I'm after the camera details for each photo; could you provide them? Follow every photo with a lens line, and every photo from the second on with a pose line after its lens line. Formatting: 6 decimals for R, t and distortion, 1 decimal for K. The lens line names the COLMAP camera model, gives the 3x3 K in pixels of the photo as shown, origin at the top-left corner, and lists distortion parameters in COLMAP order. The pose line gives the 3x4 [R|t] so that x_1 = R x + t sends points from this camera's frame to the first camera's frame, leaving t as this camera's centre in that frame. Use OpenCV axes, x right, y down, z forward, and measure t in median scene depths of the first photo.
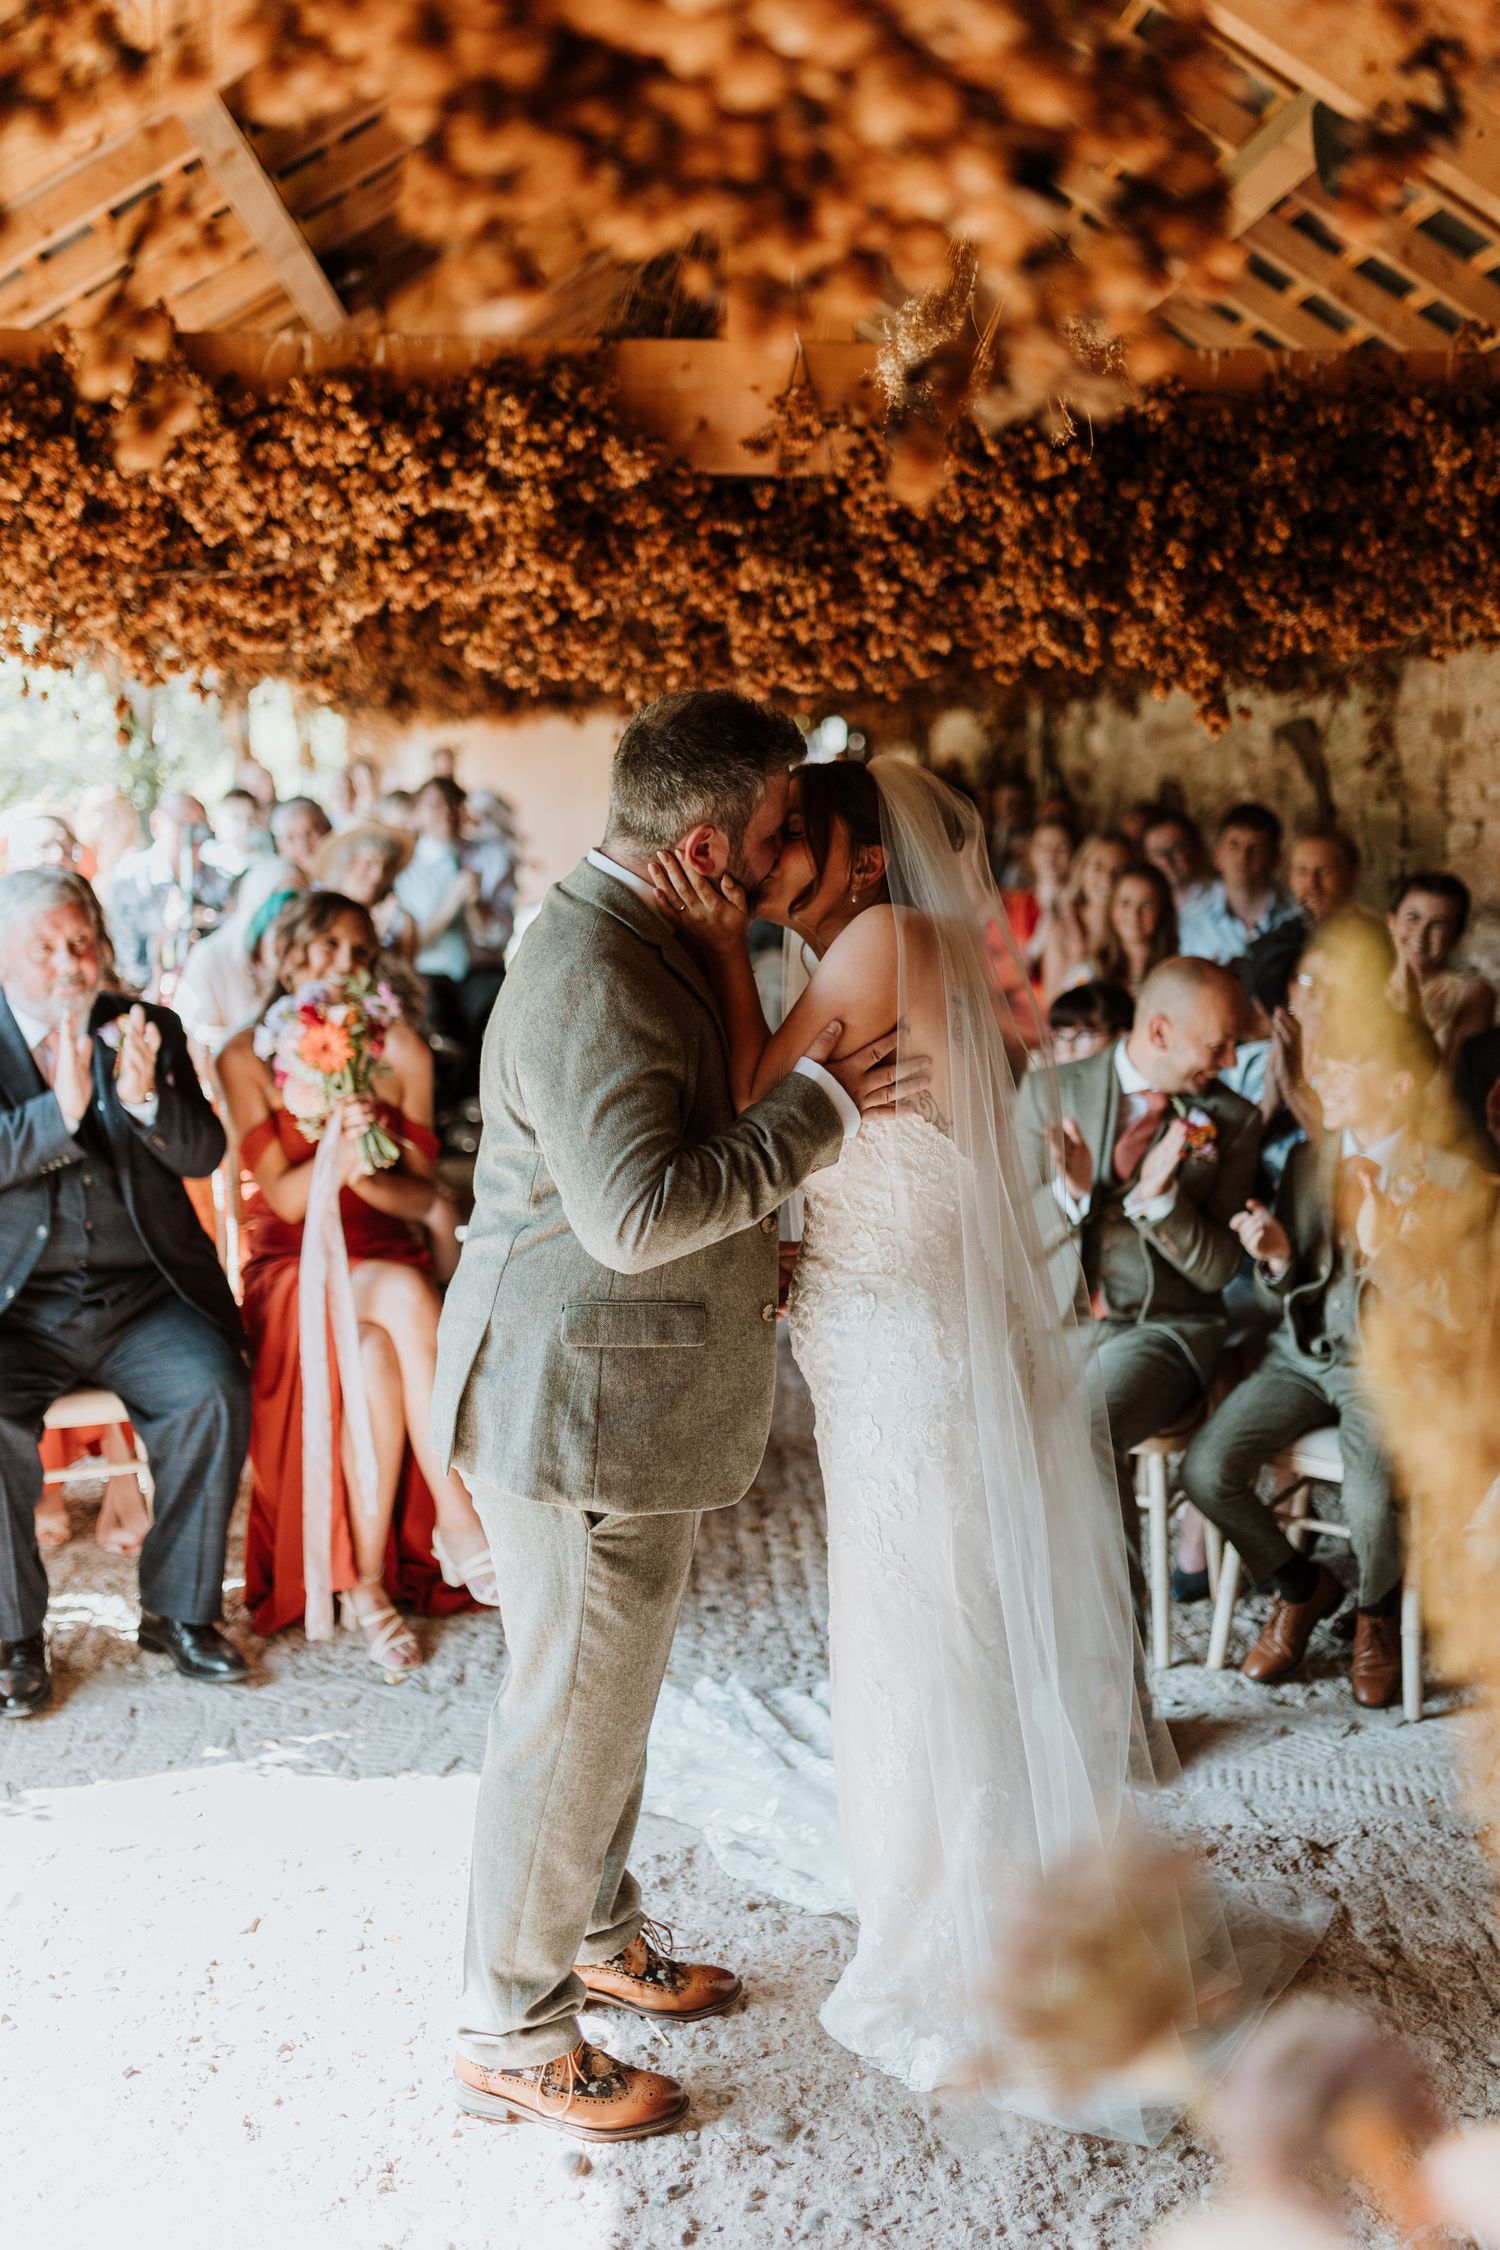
lens RADIAL K [[2434.6, 0, 750.0], [0, 2434.6, 1125.0], [0, 0, 1]] dist [0.004888, -0.009590]
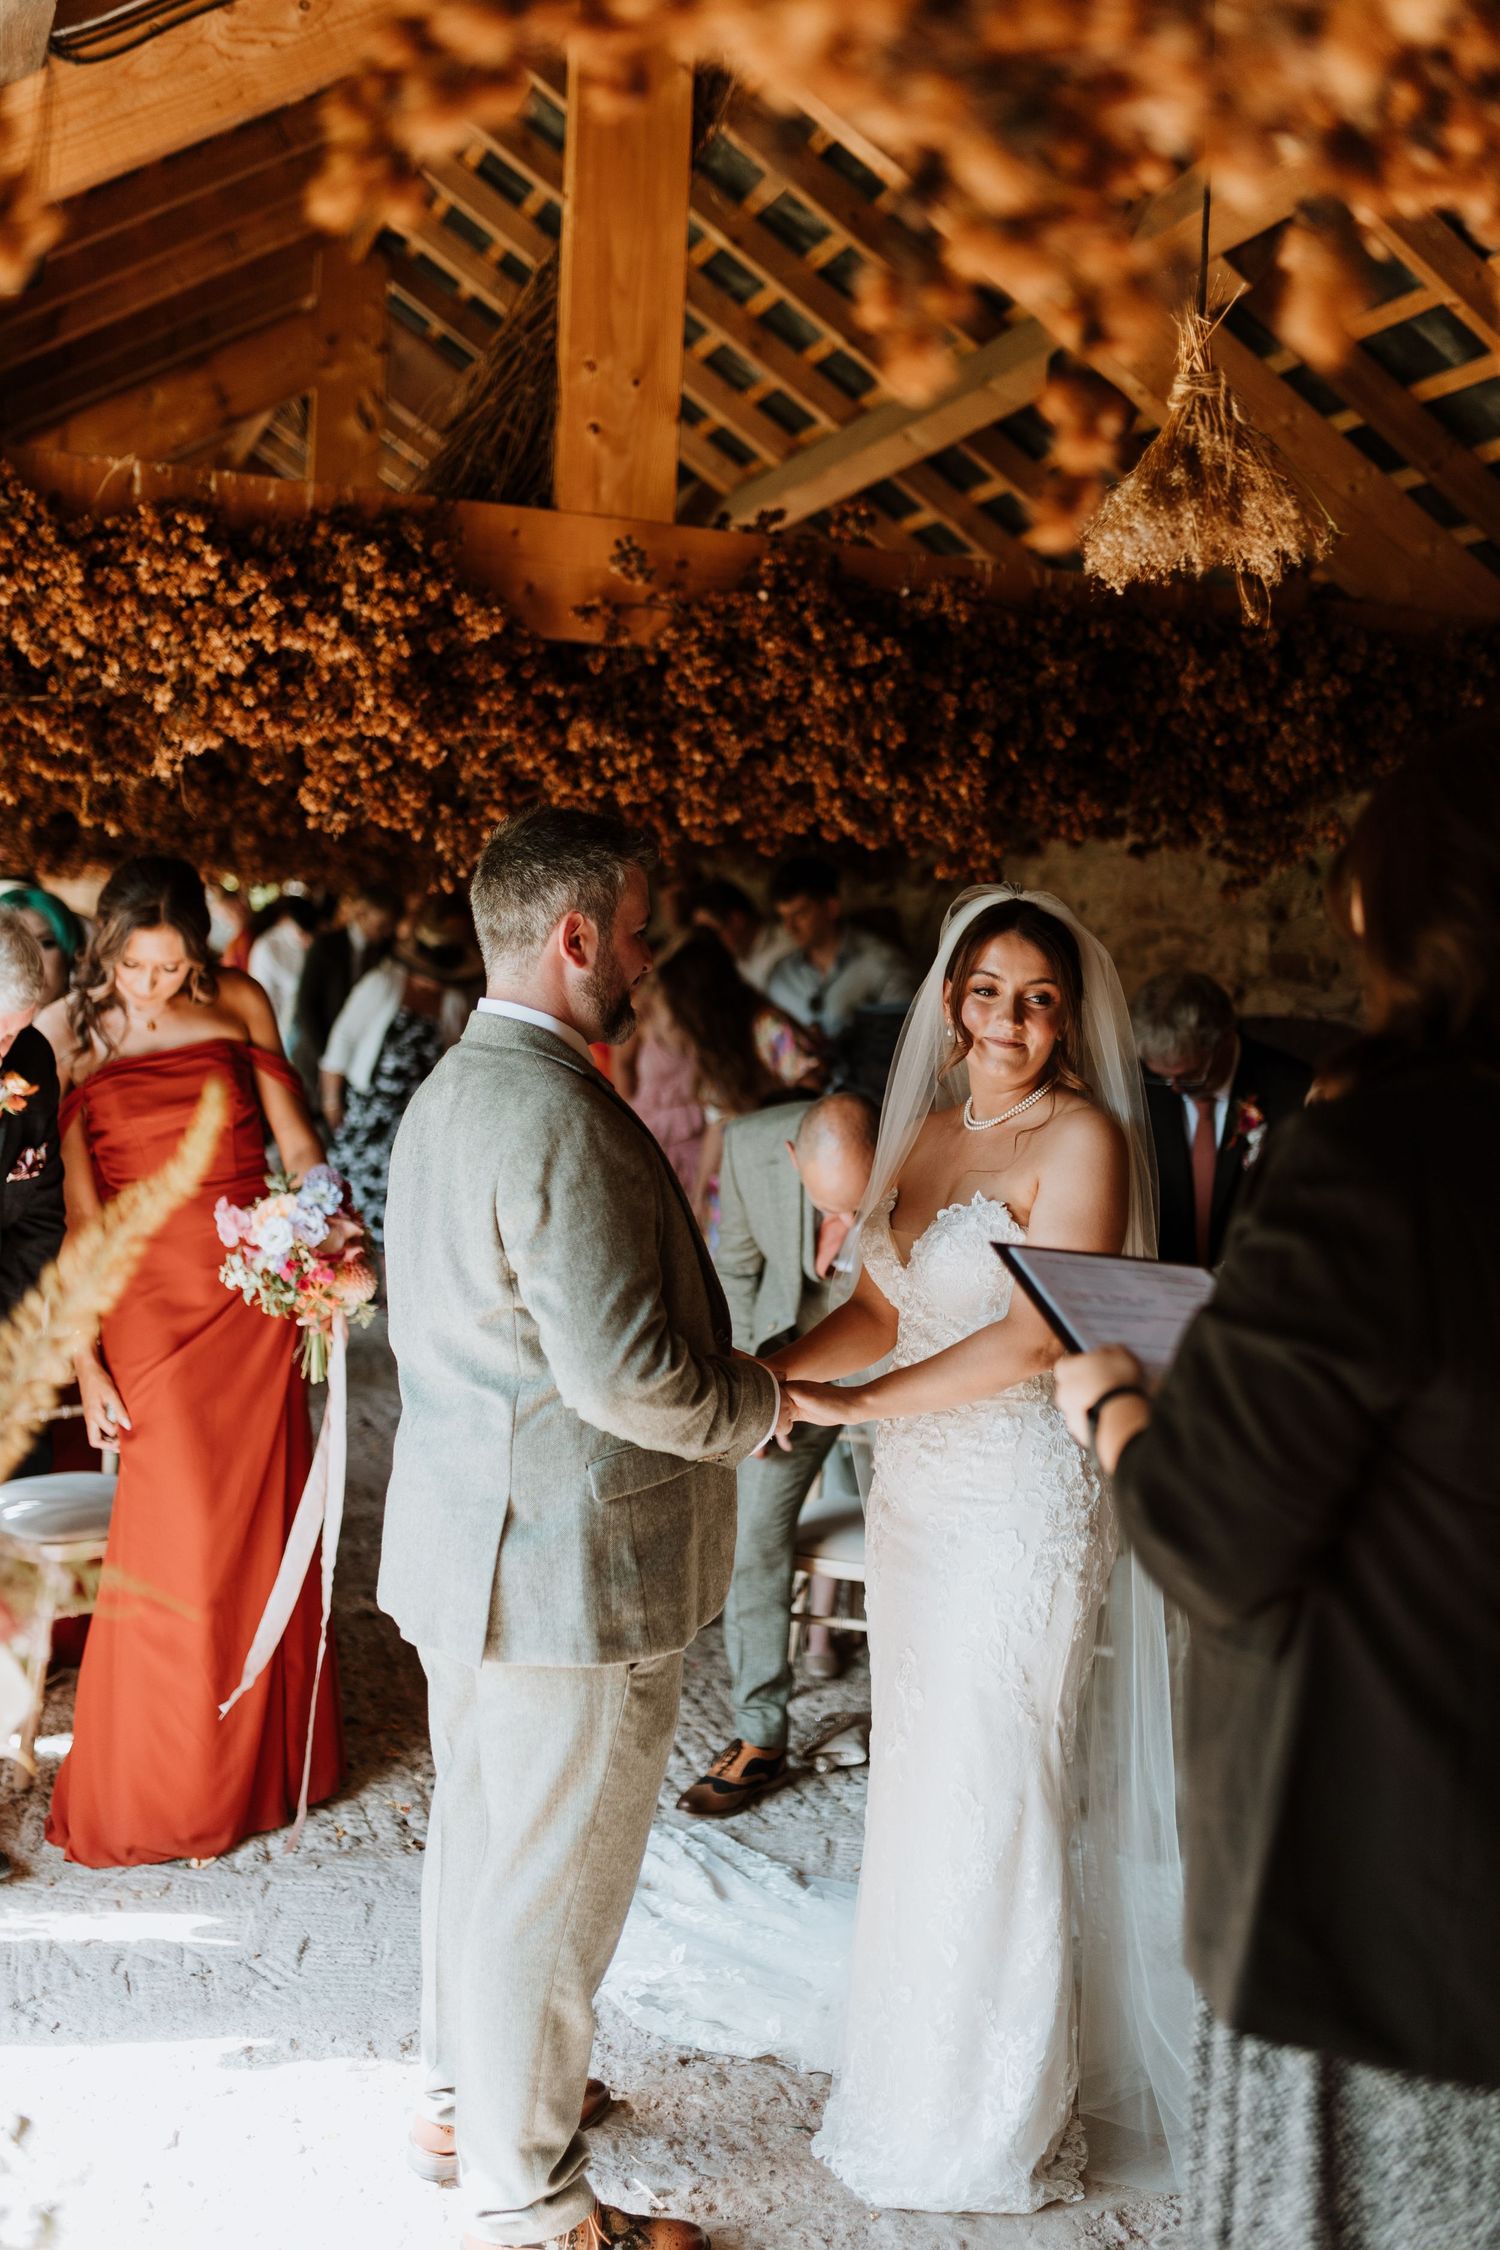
lens RADIAL K [[2434.6, 0, 750.0], [0, 2434.6, 1125.0], [0, 0, 1]] dist [0.004888, -0.009590]
pose [[0.946254, 0.016595, 0.322997, -0.264834], [0.010481, 0.996585, -0.081907, 0.021758], [-0.323253, 0.080890, 0.942849, 0.026184]]
